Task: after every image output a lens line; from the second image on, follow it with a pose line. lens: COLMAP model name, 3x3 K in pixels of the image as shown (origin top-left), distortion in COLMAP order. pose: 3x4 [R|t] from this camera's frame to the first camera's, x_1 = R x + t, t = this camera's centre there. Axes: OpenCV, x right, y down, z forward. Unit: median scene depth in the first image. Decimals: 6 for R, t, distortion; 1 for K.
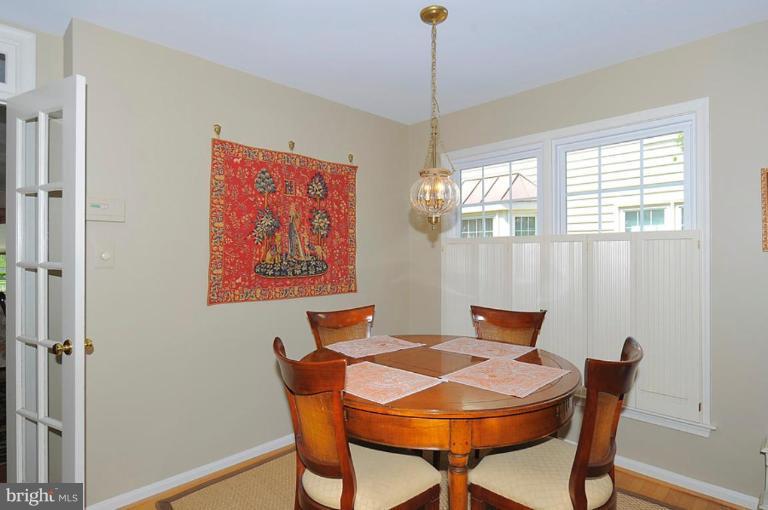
lens RADIAL K [[410.9, 0, 384.0], [0, 410.9, 255.0], [0, 0, 1]] dist [0.000130, -0.000052]
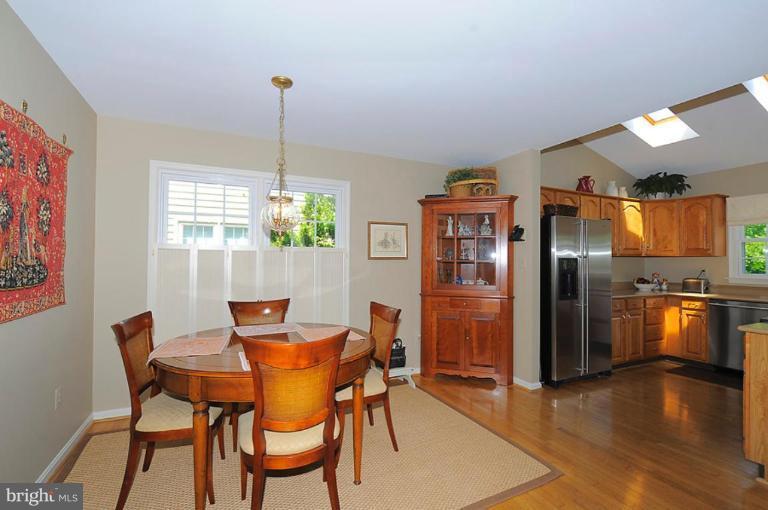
lens RADIAL K [[373.4, 0, 374.7], [0, 373.4, 255.4], [0, 0, 1]] dist [-0.001833, -0.000246]
pose [[0.346829, 0.019774, 0.937720, -0.607378], [-0.005809, 0.999804, -0.018935, 0.005155], [-0.937911, 0.001120, 0.346875, 0.190213]]
